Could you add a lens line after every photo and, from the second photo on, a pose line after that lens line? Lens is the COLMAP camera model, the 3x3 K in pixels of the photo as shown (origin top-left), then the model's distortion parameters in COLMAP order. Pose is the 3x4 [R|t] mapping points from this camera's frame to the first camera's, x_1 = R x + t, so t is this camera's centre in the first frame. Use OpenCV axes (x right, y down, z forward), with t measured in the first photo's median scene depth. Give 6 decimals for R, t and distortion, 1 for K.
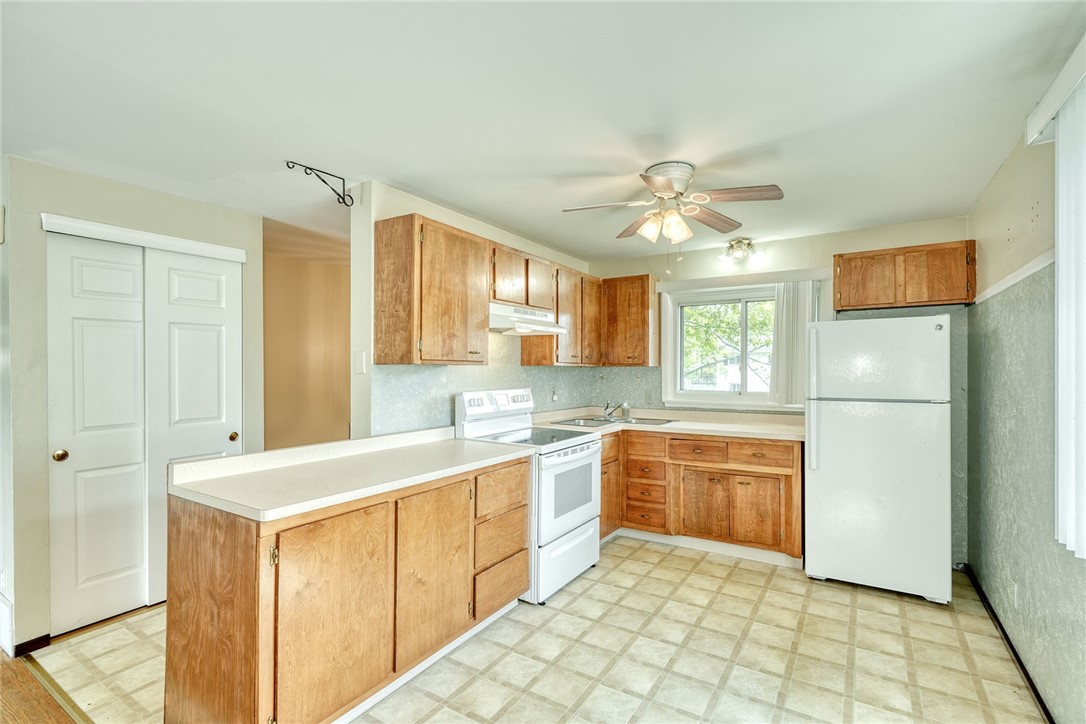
lens RADIAL K [[496.0, 0, 541.2], [0, 496.0, 369.3], [0, 0, 1]] dist [-0.003740, -0.000140]
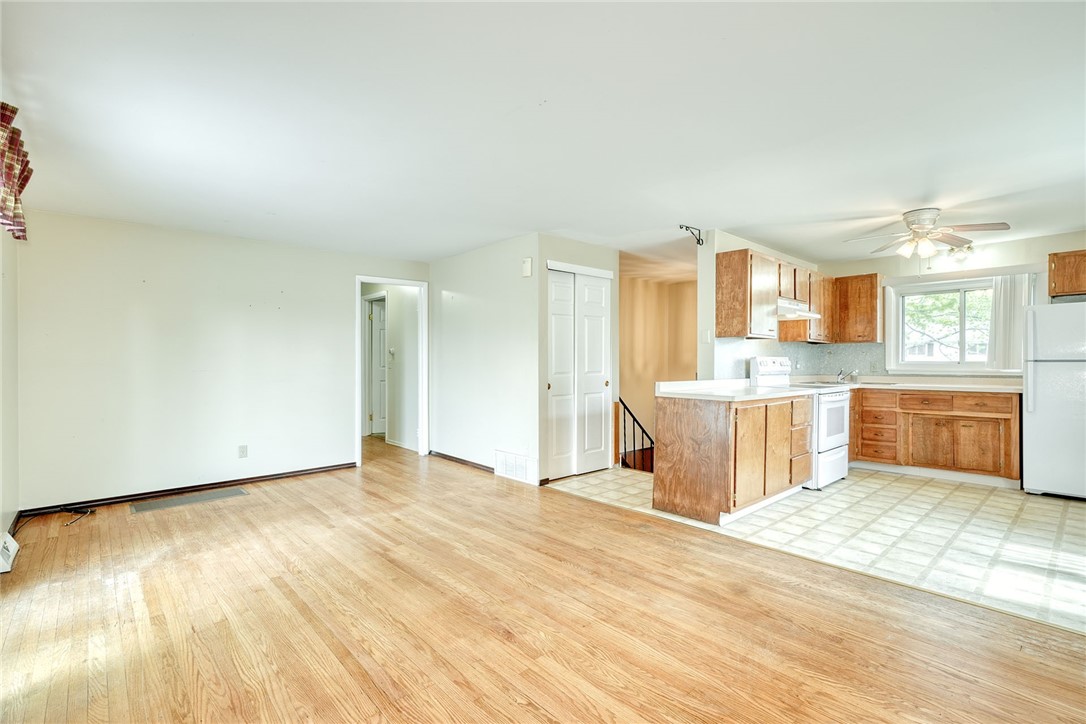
lens RADIAL K [[498.0, 0, 539.9], [0, 498.0, 361.4], [0, 0, 1]] dist [-0.001012, 0.000365]
pose [[0.965357, 0.001835, -0.260926, -0.365384], [-0.002516, 0.999994, -0.002277, 0.059873], [0.260921, 0.002855, 0.965356, -0.621923]]
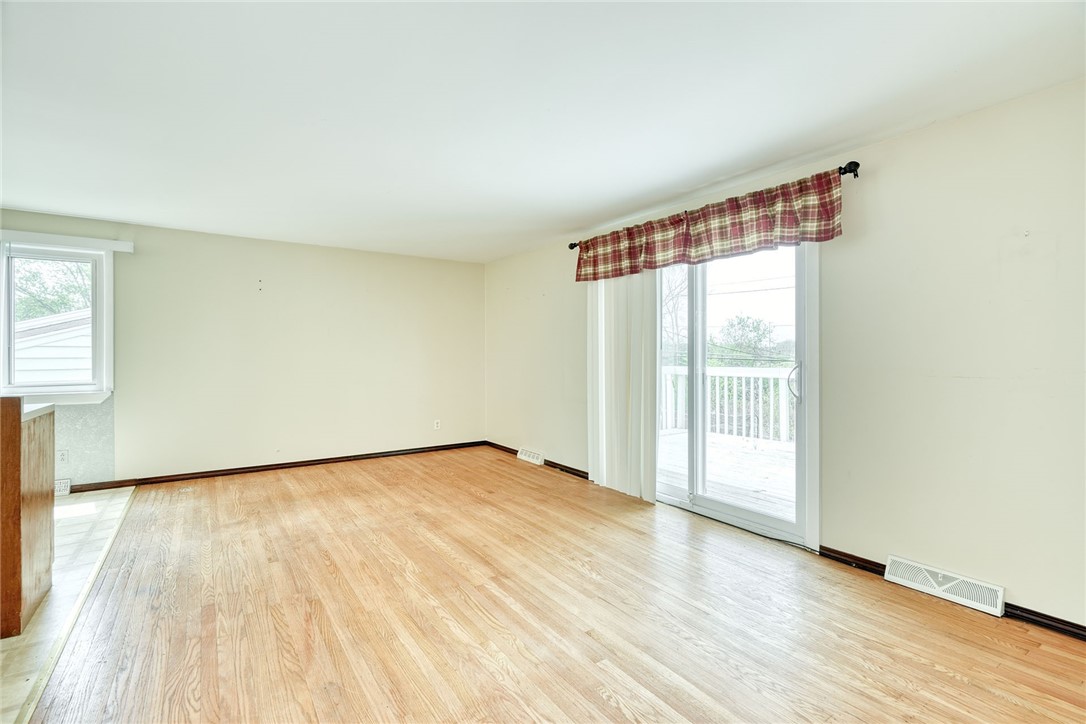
lens RADIAL K [[500.3, 0, 547.7], [0, 500.3, 350.3], [0, 0, 1]] dist [-0.002407, 0.000024]
pose [[-0.926063, 0.007007, 0.377305, -1.243495], [0.005122, 0.999969, -0.005999, 0.053718], [-0.377335, -0.003623, -0.926070, 0.873310]]
